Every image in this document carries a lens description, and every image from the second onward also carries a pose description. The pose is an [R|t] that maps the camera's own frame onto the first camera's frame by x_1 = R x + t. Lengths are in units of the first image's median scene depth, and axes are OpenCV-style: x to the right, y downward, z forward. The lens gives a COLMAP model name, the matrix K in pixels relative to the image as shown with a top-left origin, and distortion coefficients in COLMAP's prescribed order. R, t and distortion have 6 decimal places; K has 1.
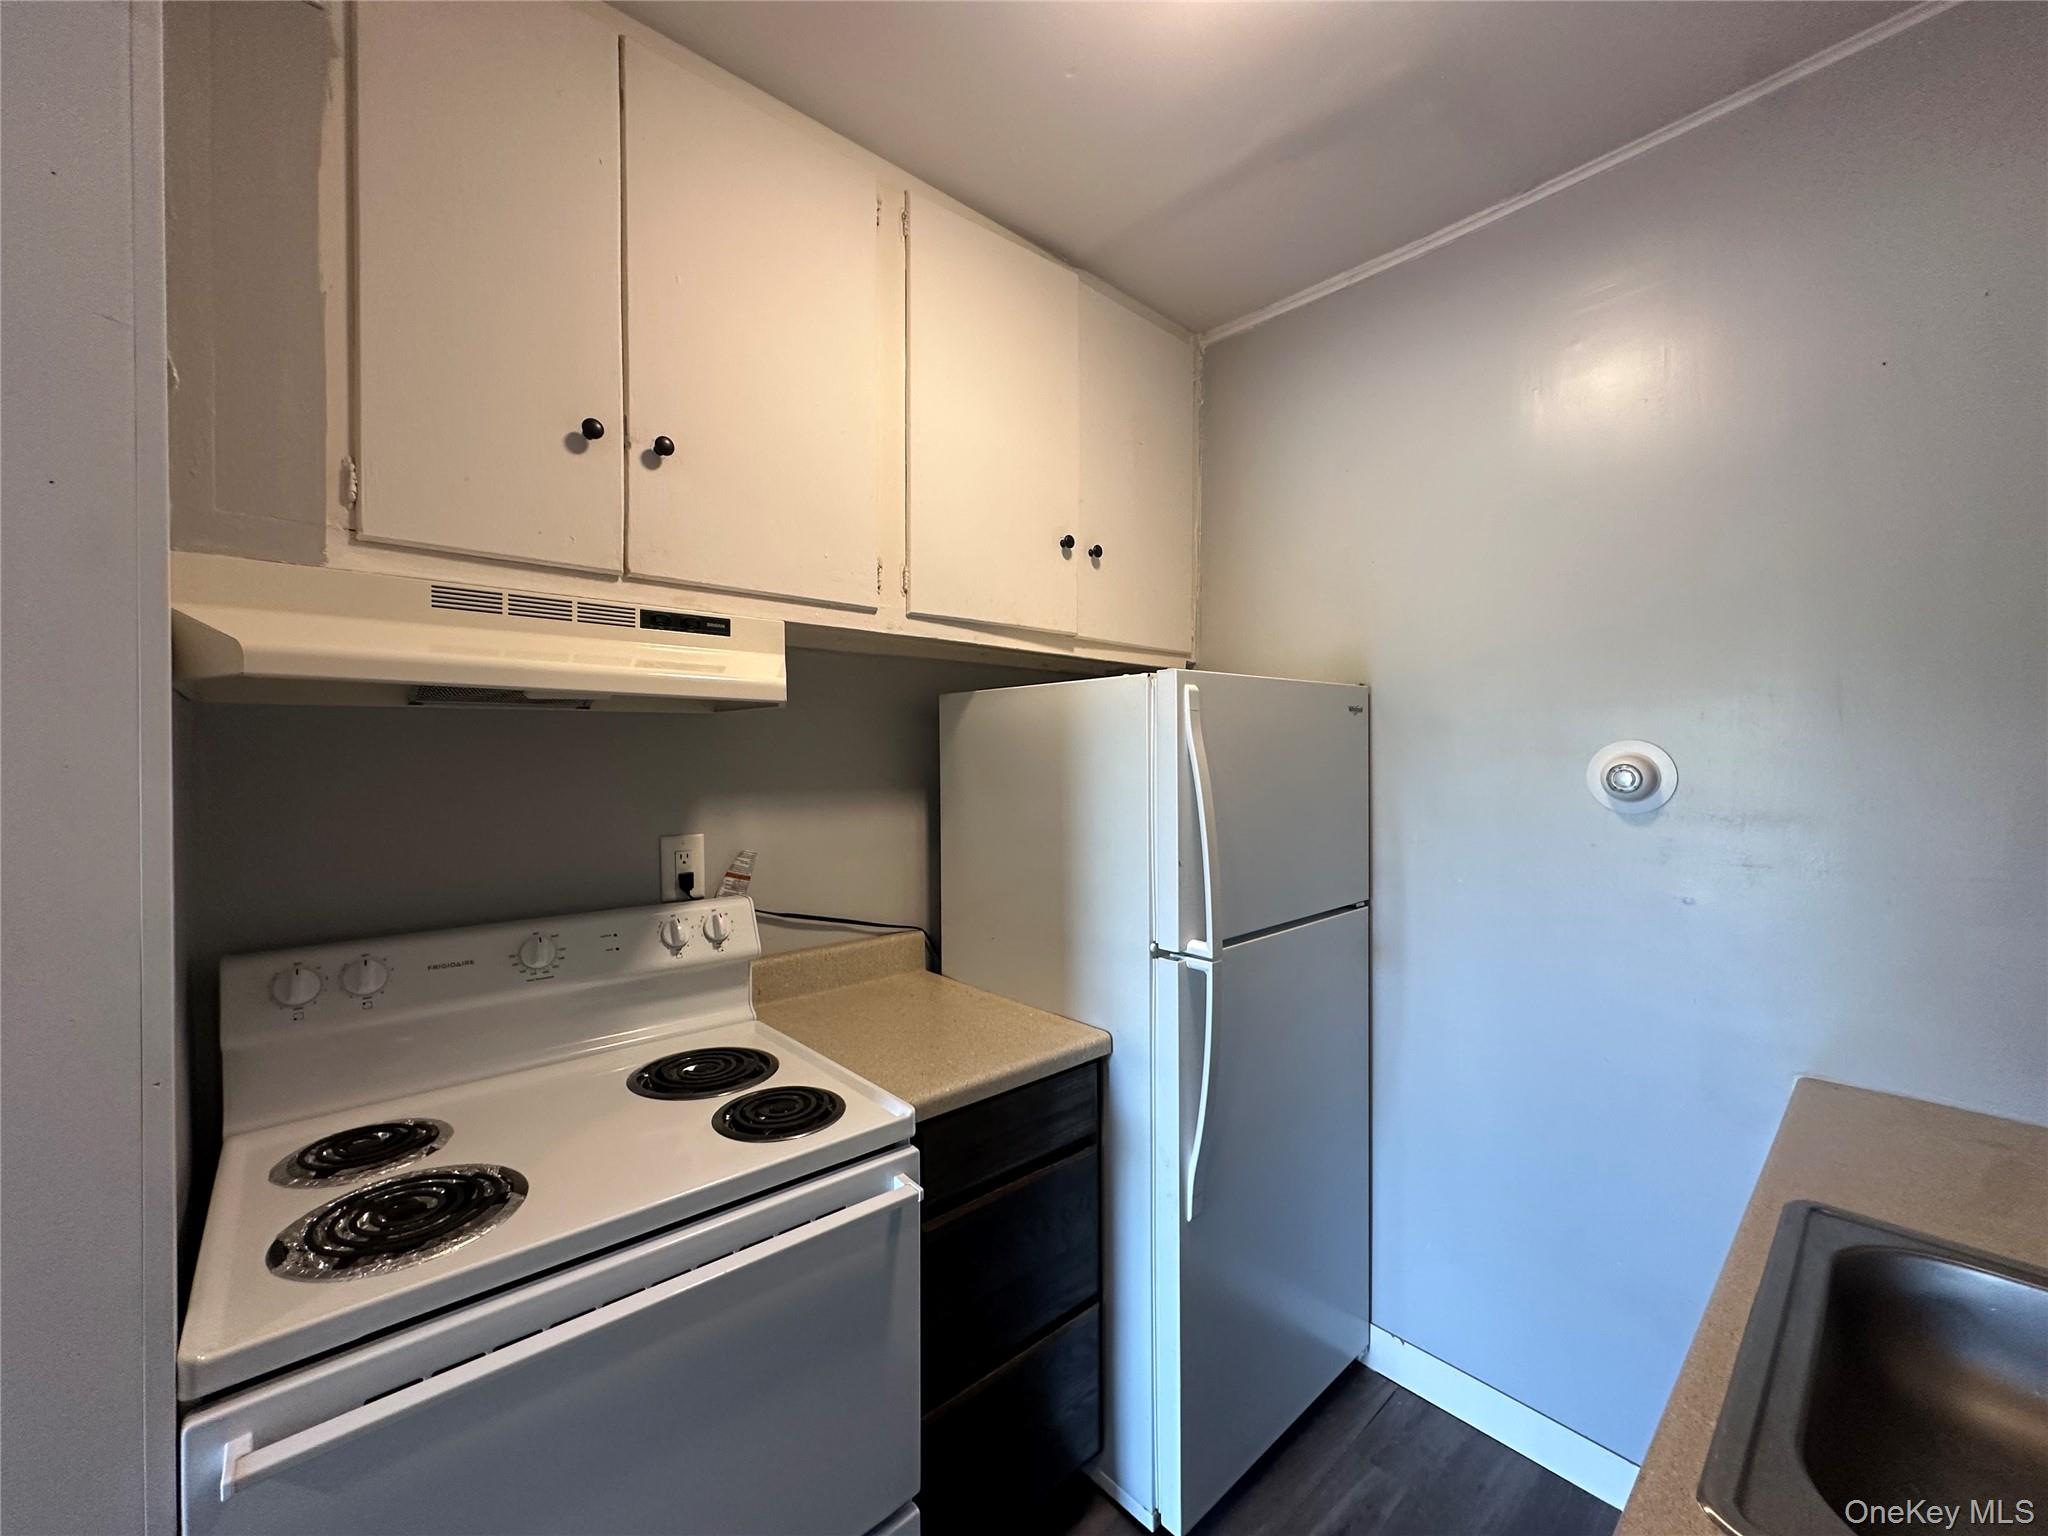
lens RADIAL K [[815.3, 0, 1023.0], [0, 815.3, 766.6], [0, 0, 1]] dist [-0.004894, 0.001367]
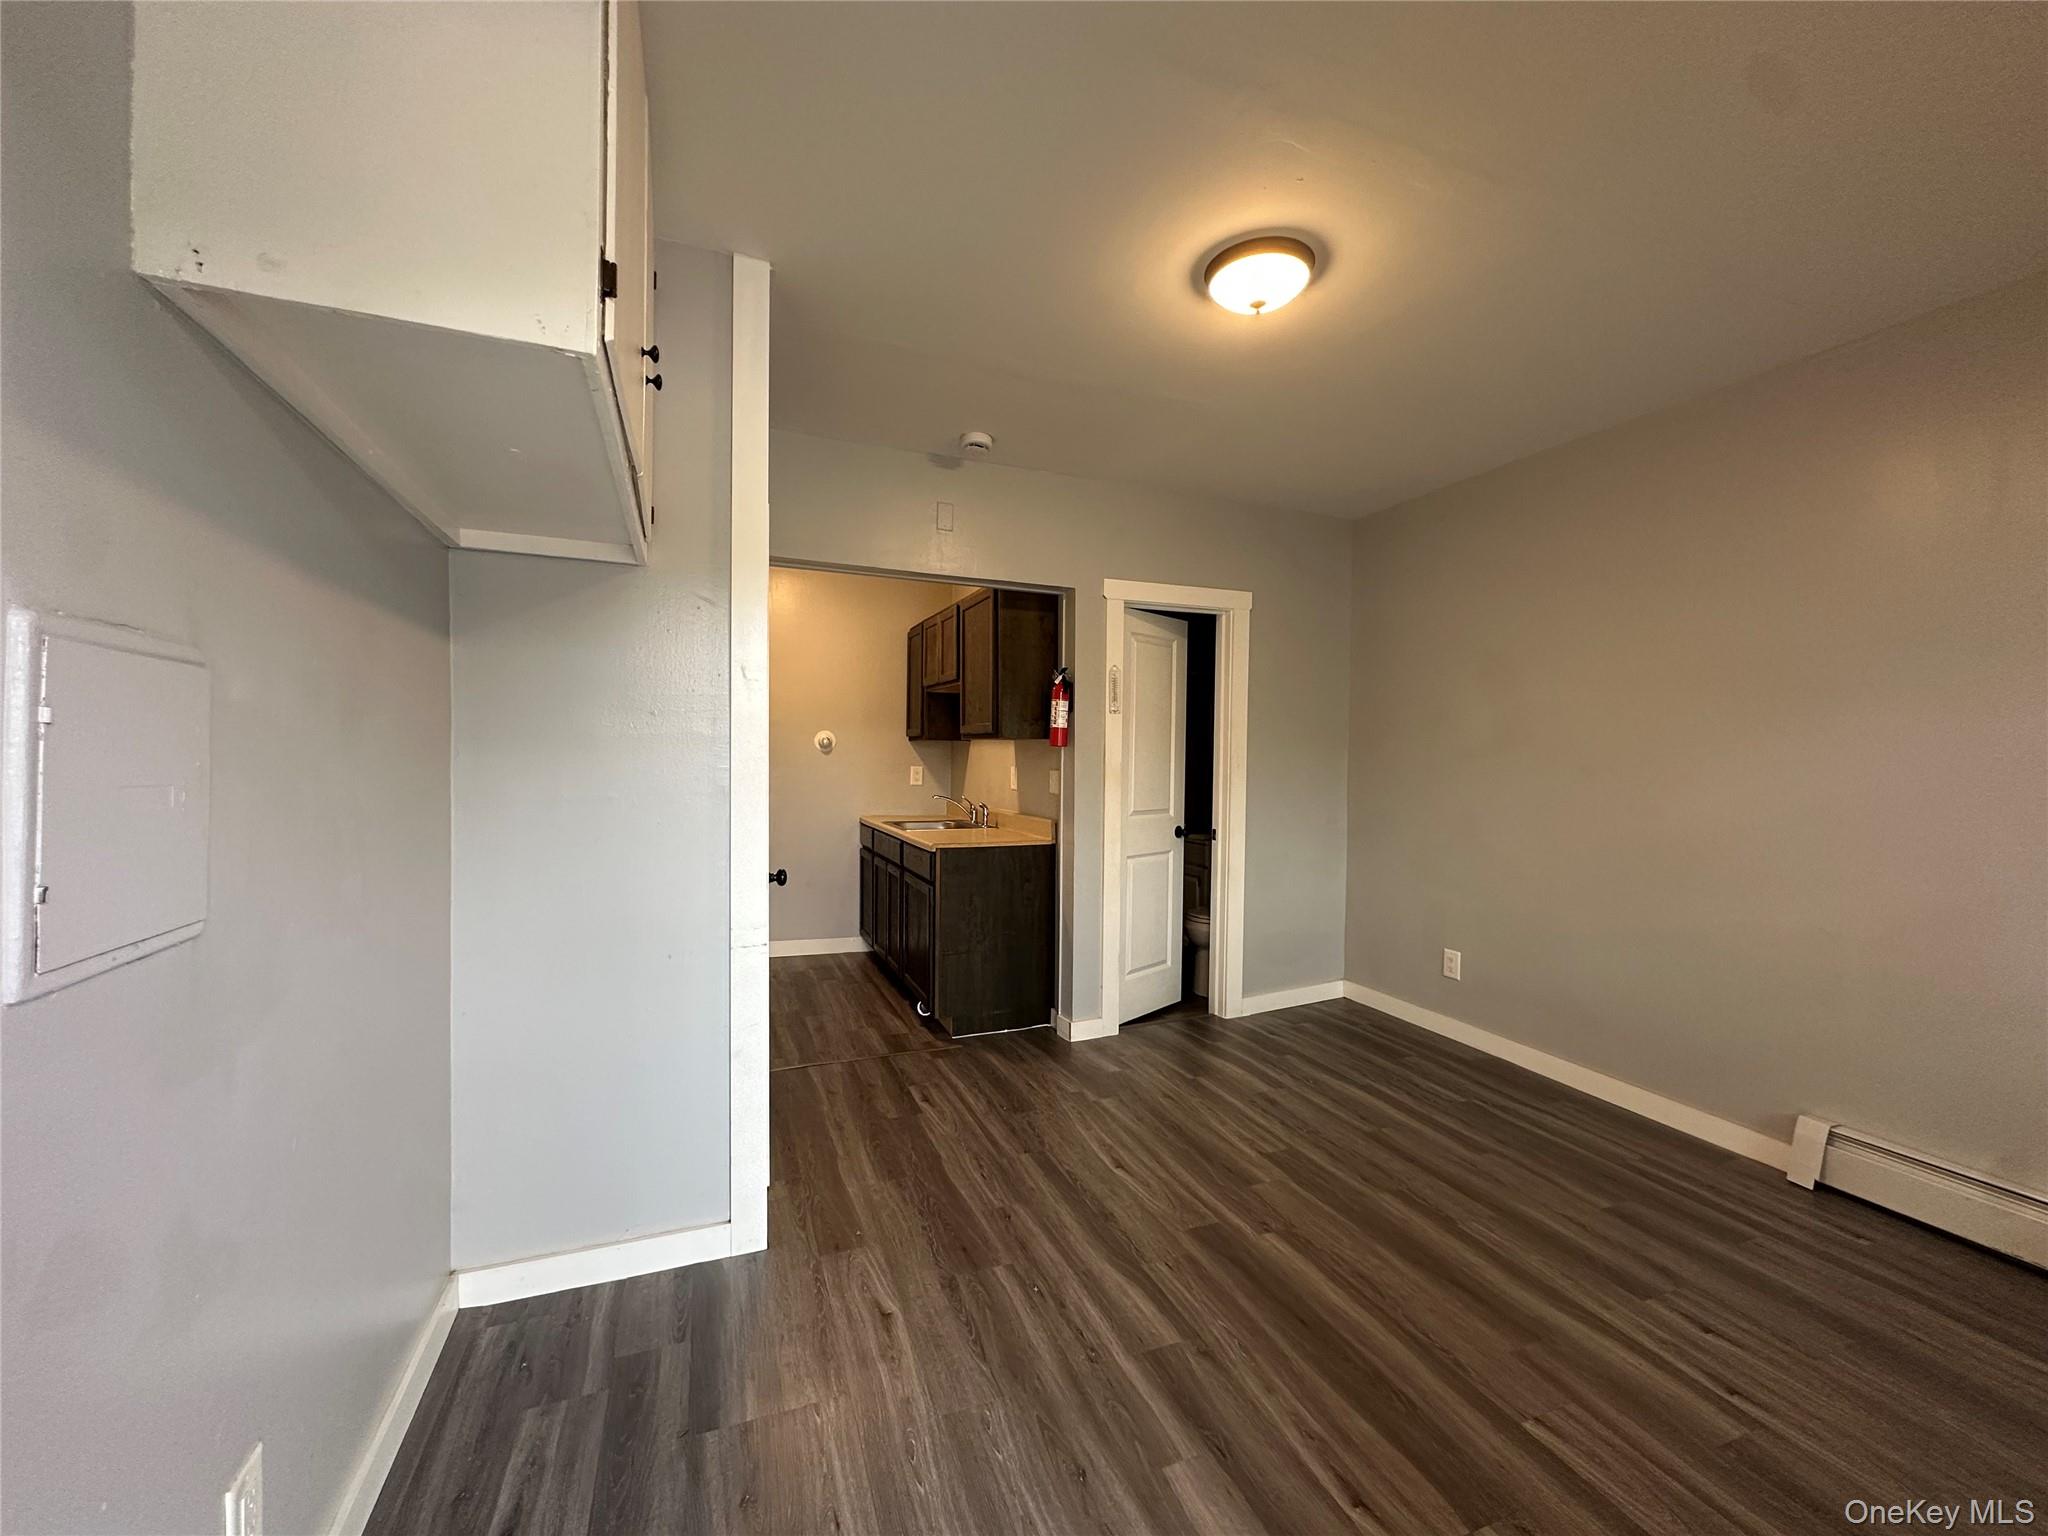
lens RADIAL K [[815.3, 0, 1024.4], [0, 815.3, 765.0], [0, 0, 1]] dist [-0.004894, 0.001367]
pose [[0.346120, -0.002663, 0.938187, -2.248102], [-0.000827, 0.999995, 0.003143, 0.102713], [-0.938190, -0.001864, 0.346116, -1.019256]]
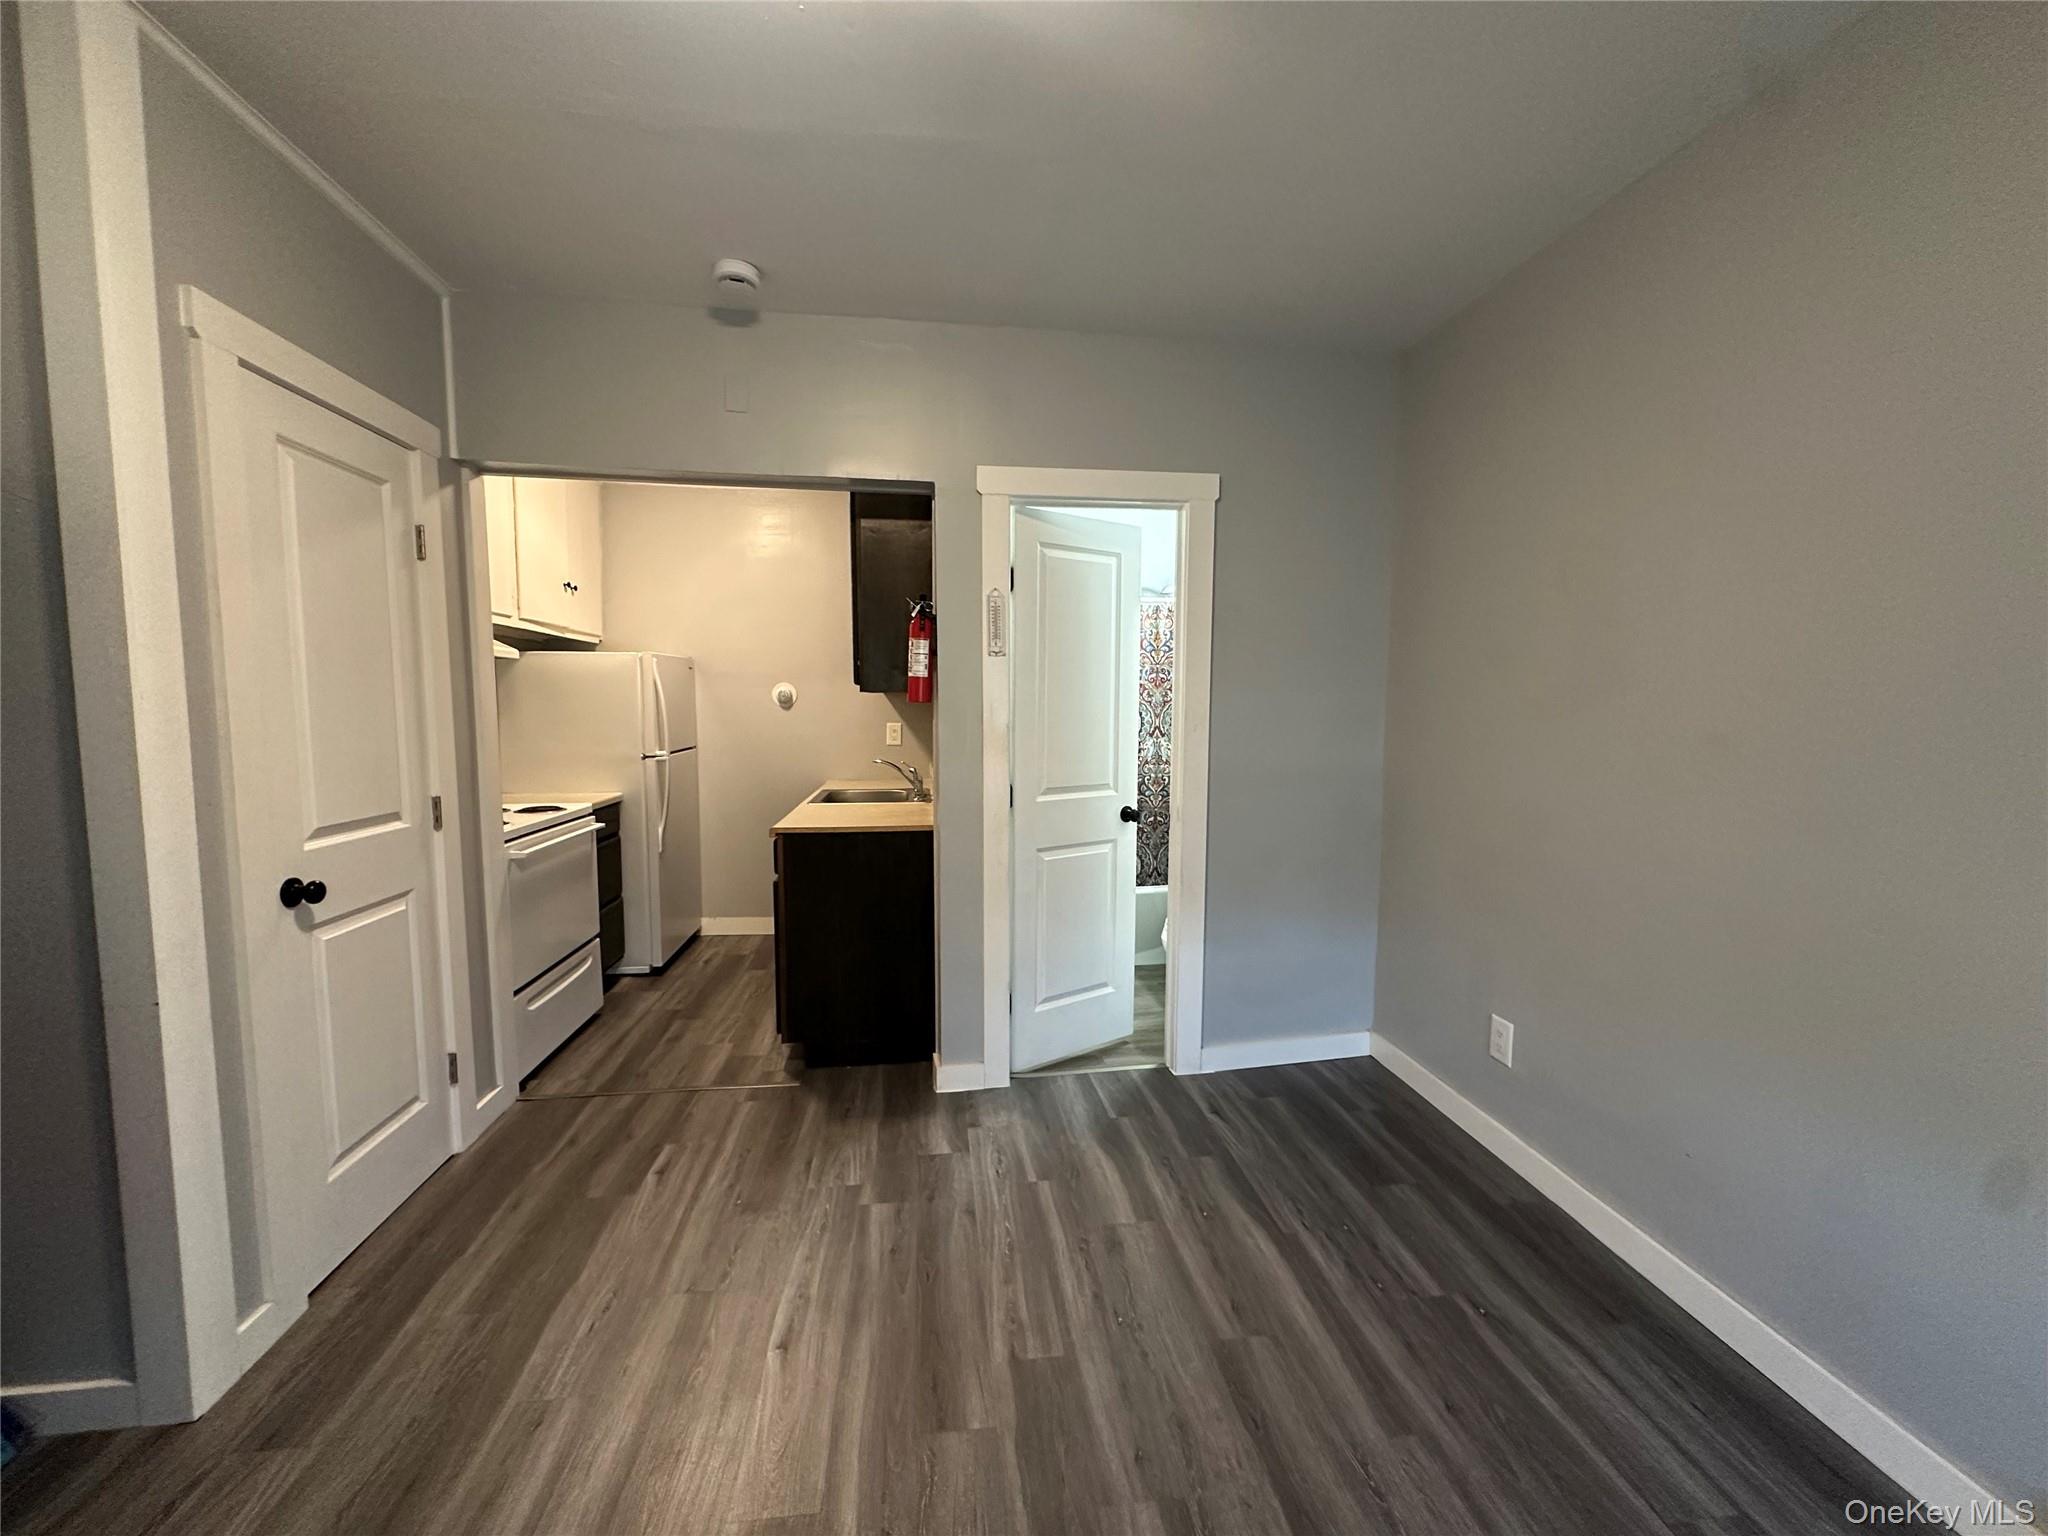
lens RADIAL K [[815.3, 0, 1023.4], [0, 815.3, 767.3], [0, 0, 1]] dist [-0.004894, 0.001367]
pose [[0.569754, -0.059494, 0.819659, -1.273444], [0.003072, 0.997523, 0.070268, 0.072038], [-0.821810, -0.037517, 0.568526, -1.496433]]
